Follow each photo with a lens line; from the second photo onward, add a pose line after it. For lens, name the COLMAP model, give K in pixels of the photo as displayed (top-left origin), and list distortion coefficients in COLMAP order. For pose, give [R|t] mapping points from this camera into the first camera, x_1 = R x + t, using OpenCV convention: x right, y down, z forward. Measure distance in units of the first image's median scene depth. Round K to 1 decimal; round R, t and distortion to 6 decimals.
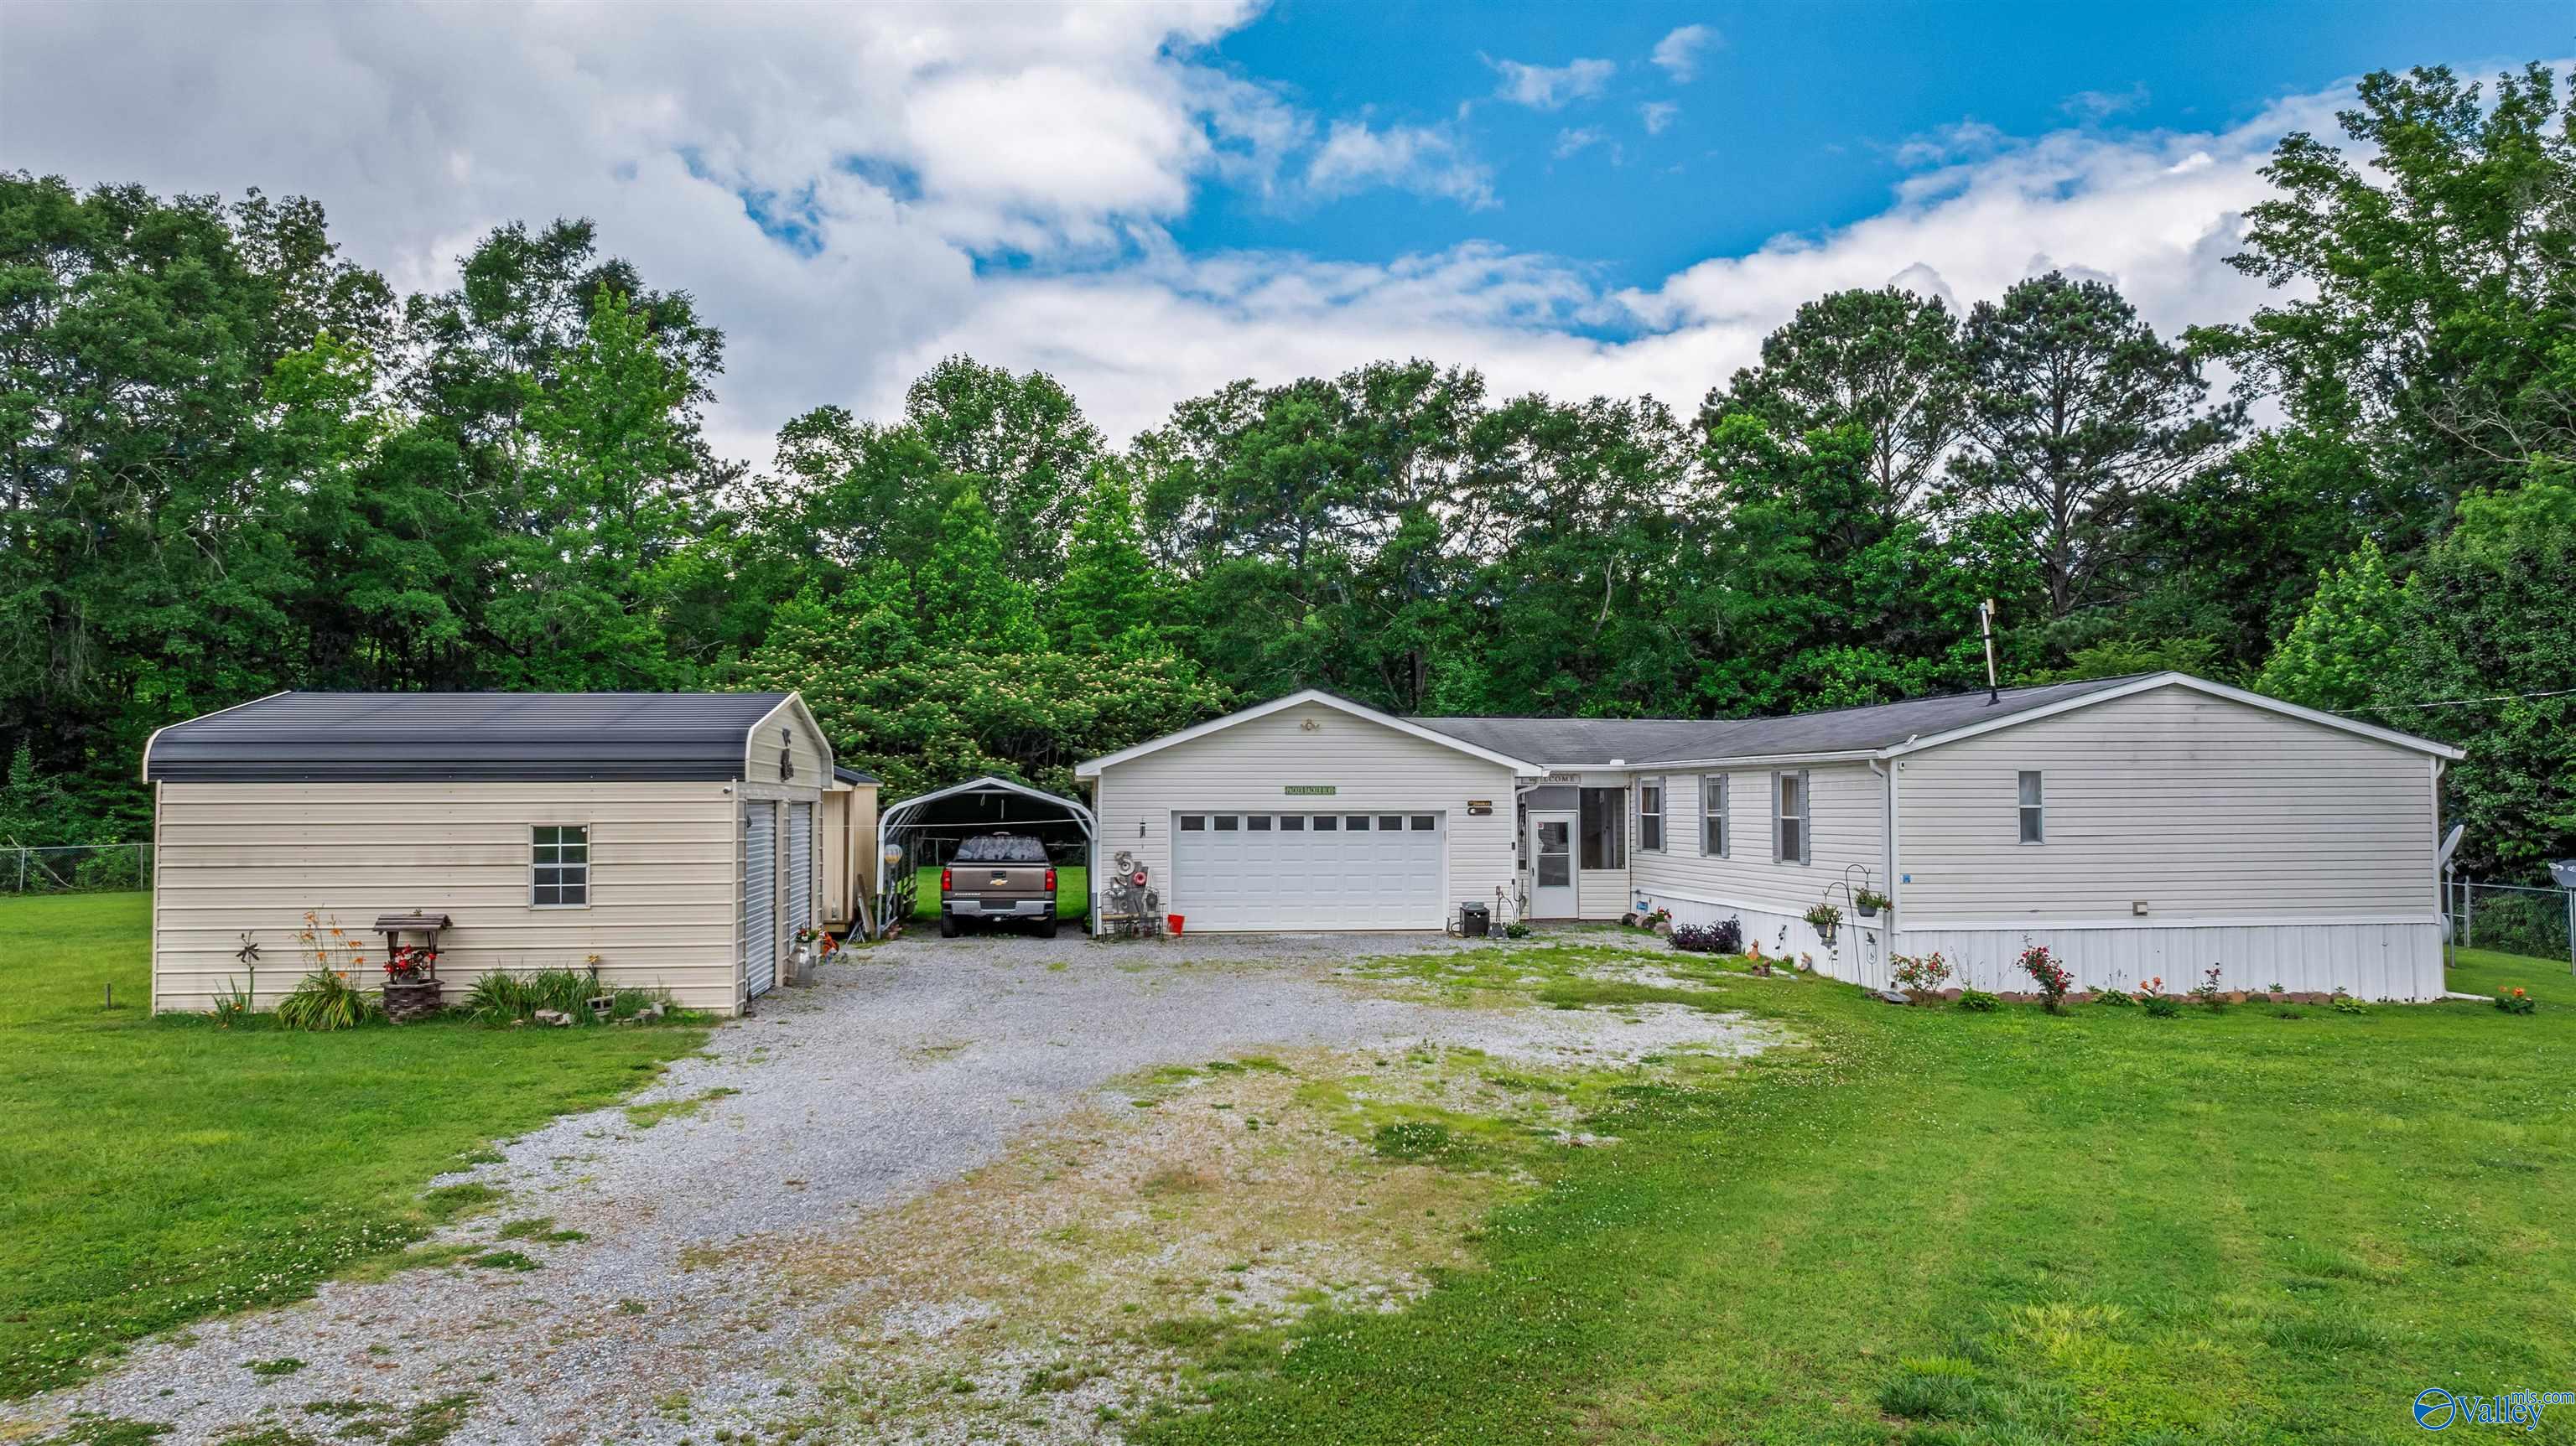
lens RADIAL K [[1797.5, 0, 1288.0], [0, 1797.5, 723.0], [0, 0, 1]] dist [-0.022152, 0.055758]
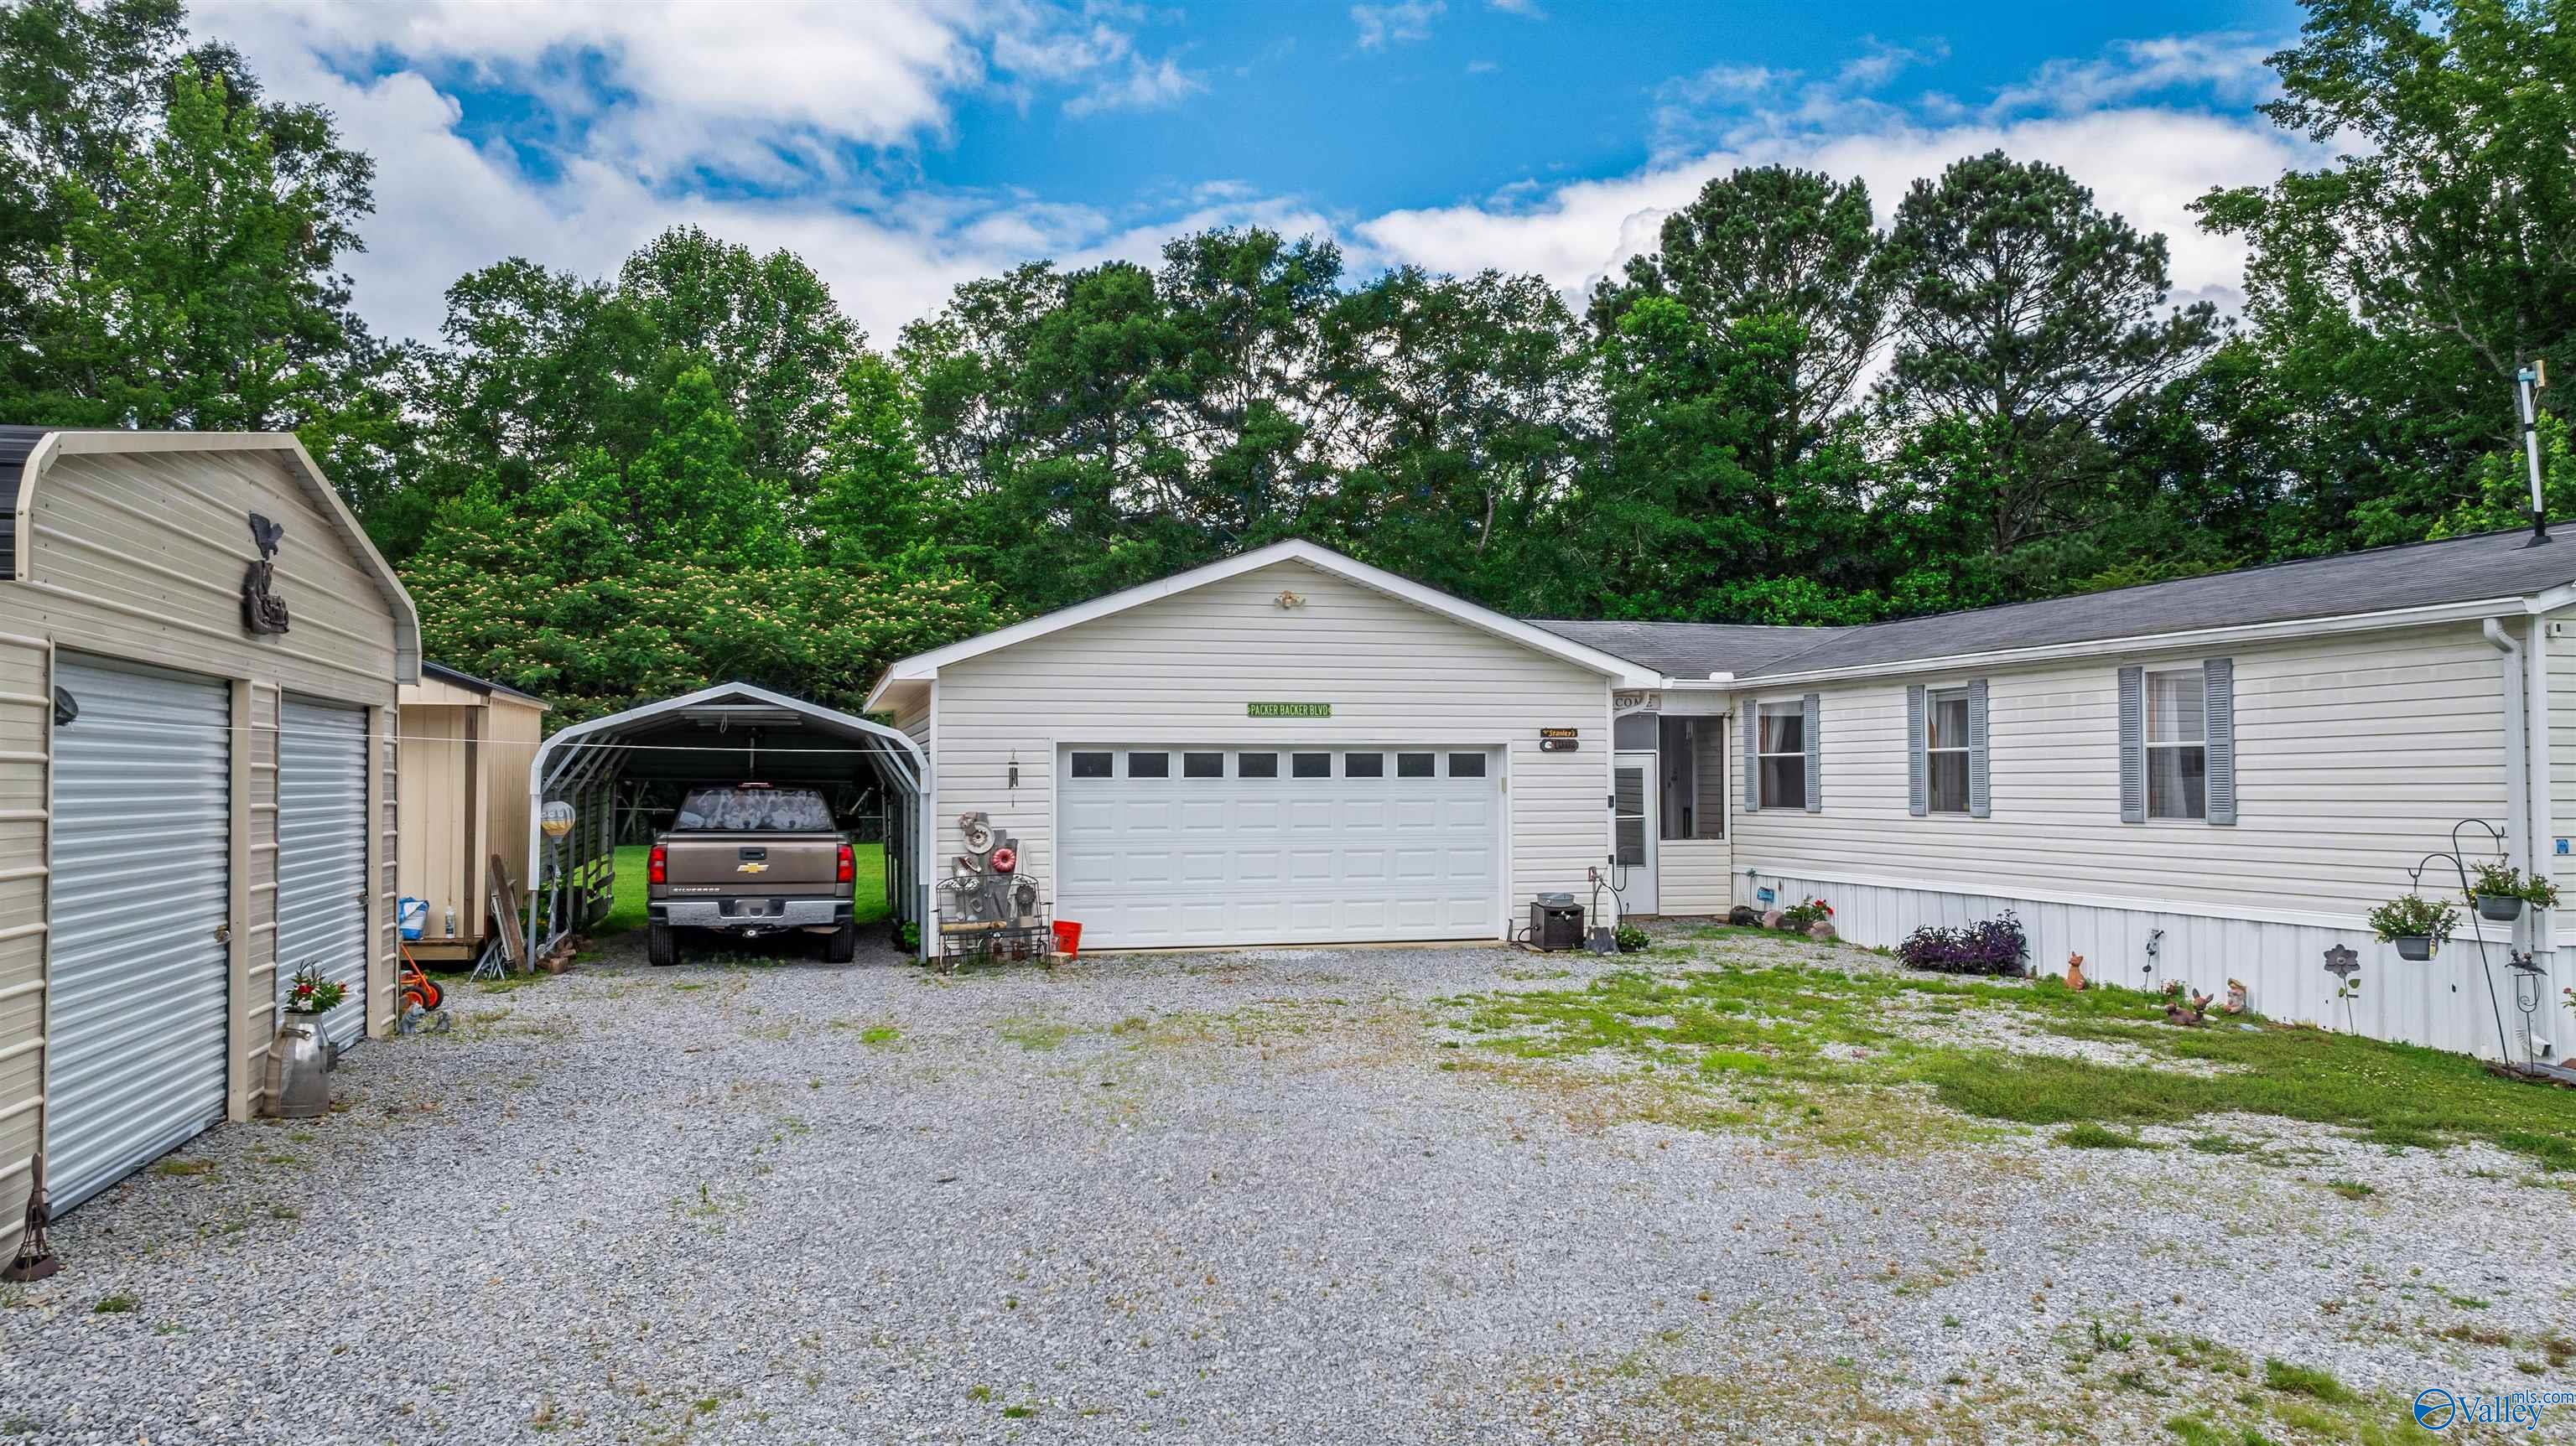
lens RADIAL K [[1843.1, 0, 1293.4], [0, 1843.1, 714.8], [0, 0, 1]] dist [-0.050220, 0.056413]
pose [[0.990447, 0.002480, 0.137875, -0.032976], [-0.003701, 0.999956, 0.008602, 0.015899], [-0.137847, -0.009030, 0.990412, 0.184570]]
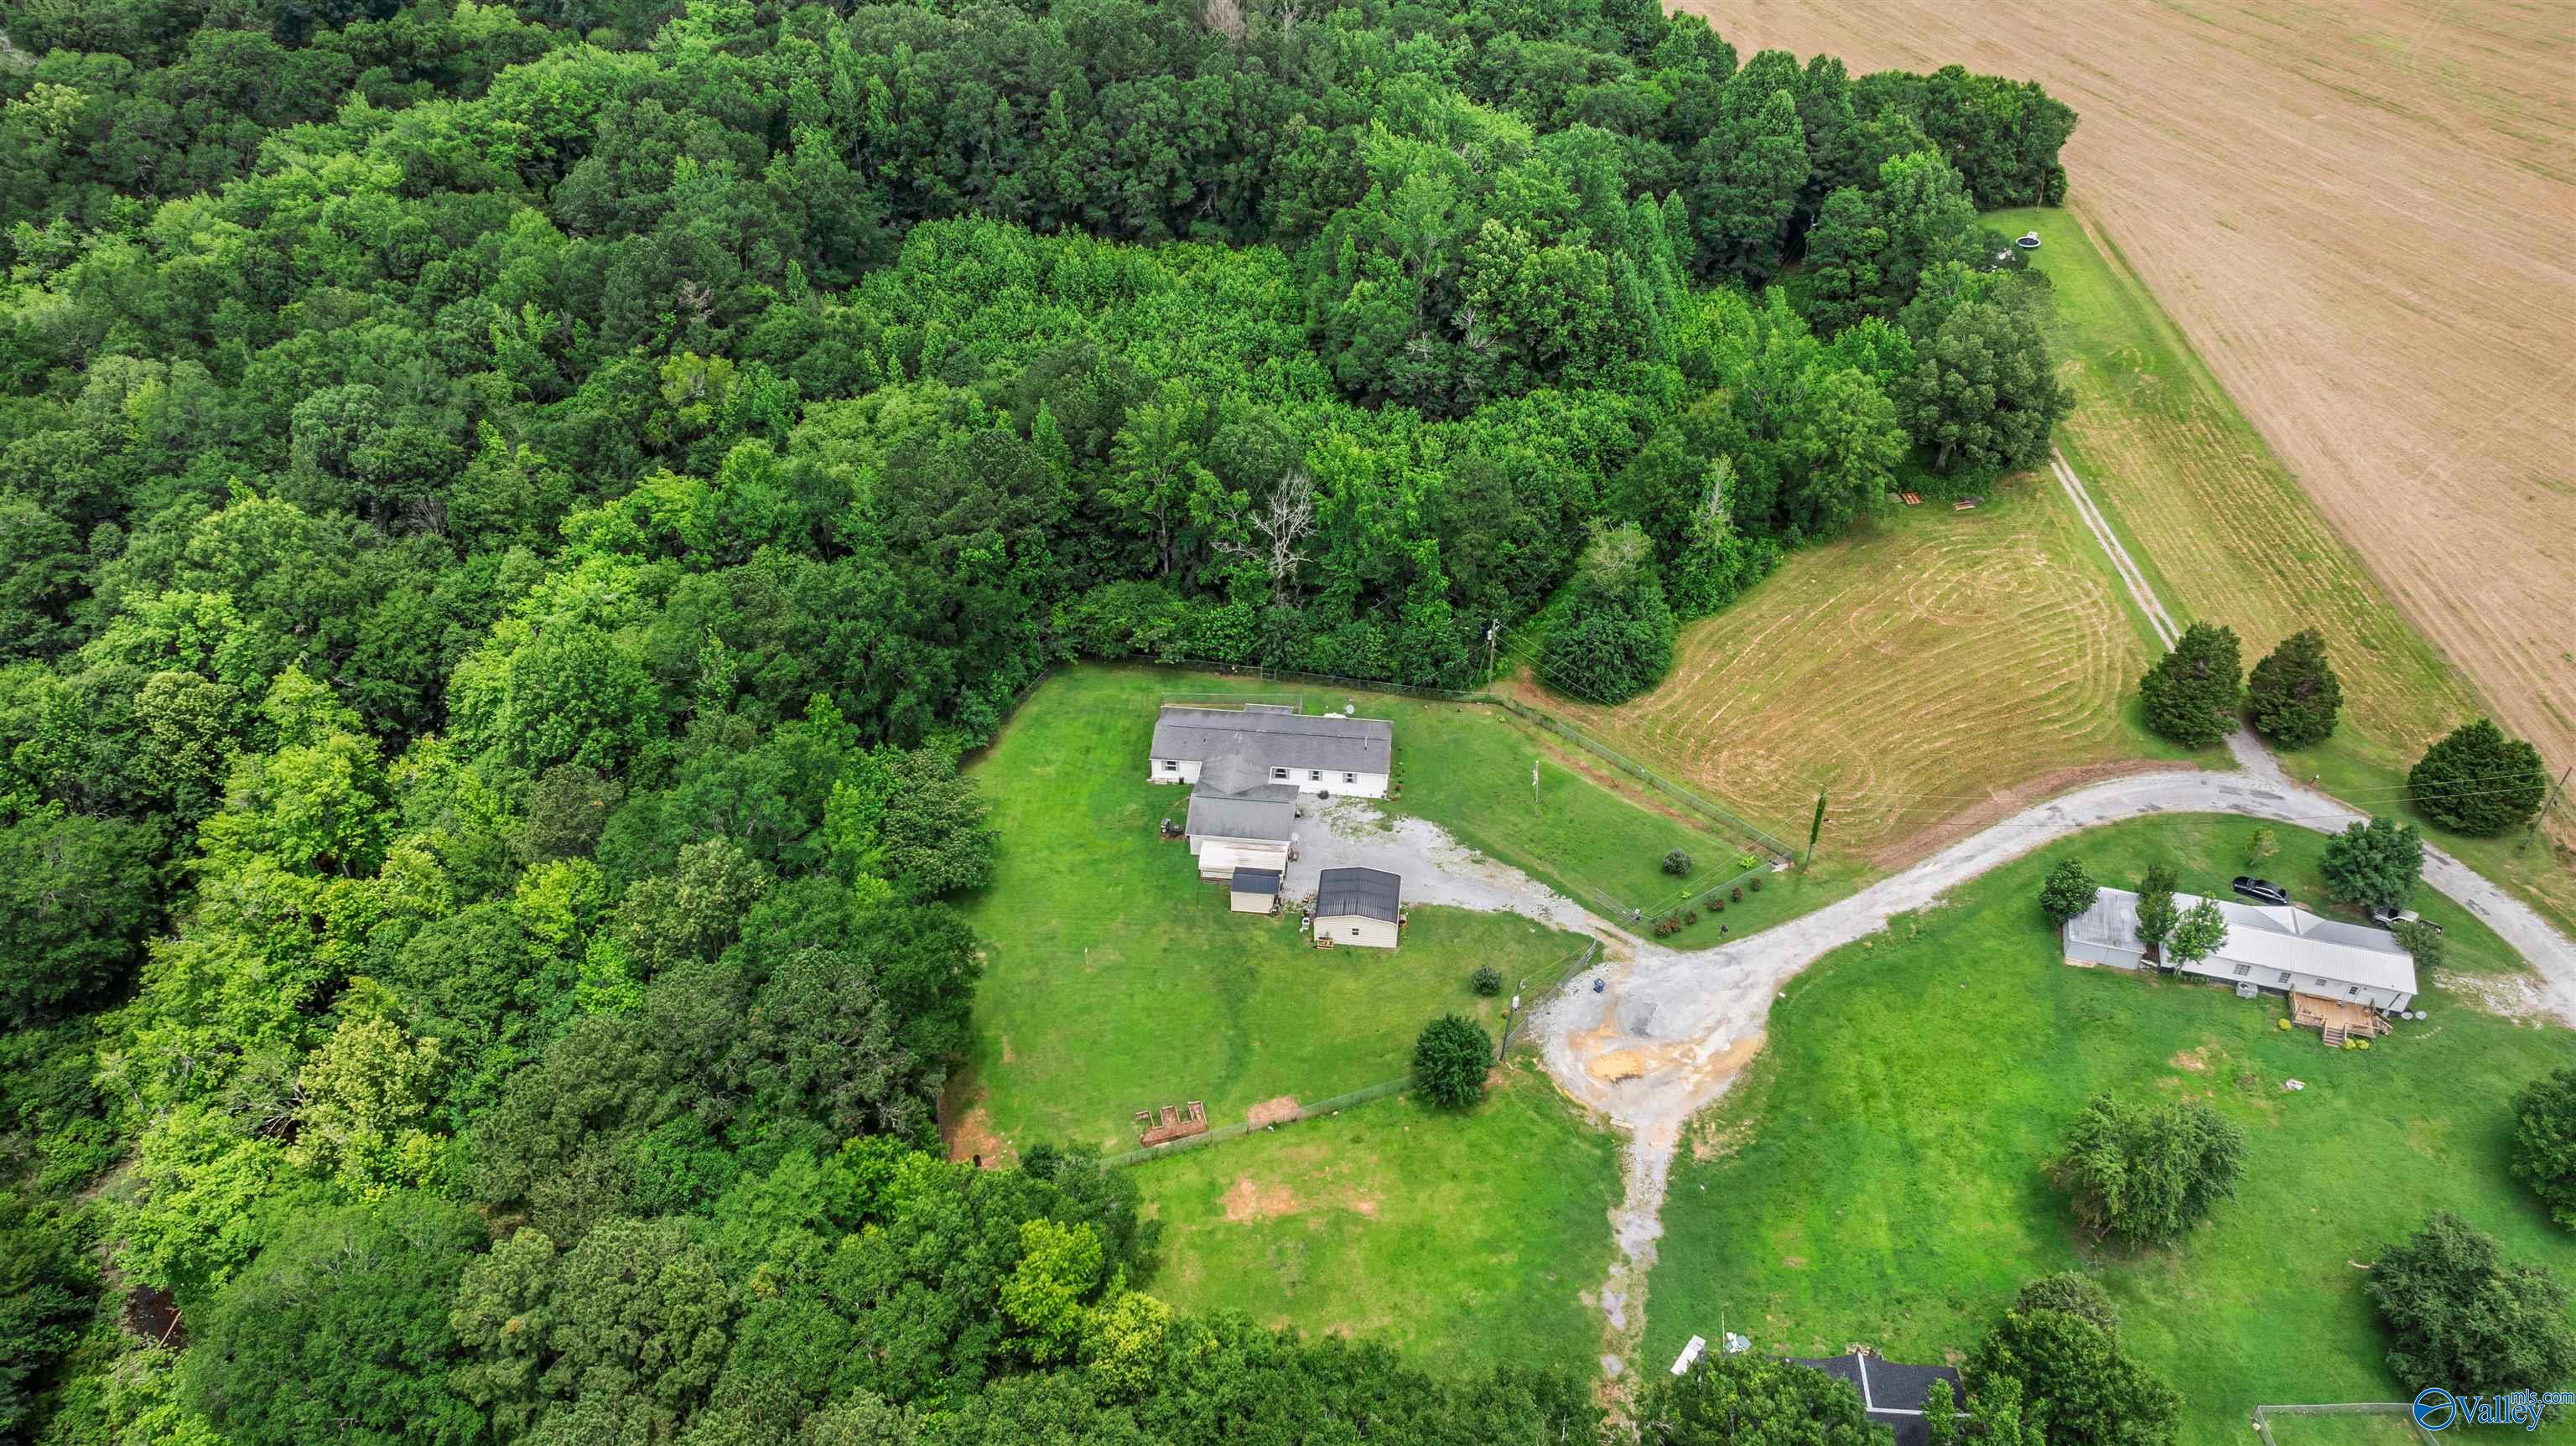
lens RADIAL K [[1797.5, 0, 1288.0], [0, 1797.5, 723.0], [0, 0, 1]] dist [-0.022152, 0.055758]
pose [[0.239695, -0.595369, 0.766865, -1.856221], [-0.020063, 0.786686, 0.617028, -1.645192], [-0.970641, -0.163284, 0.176620, 0.046393]]
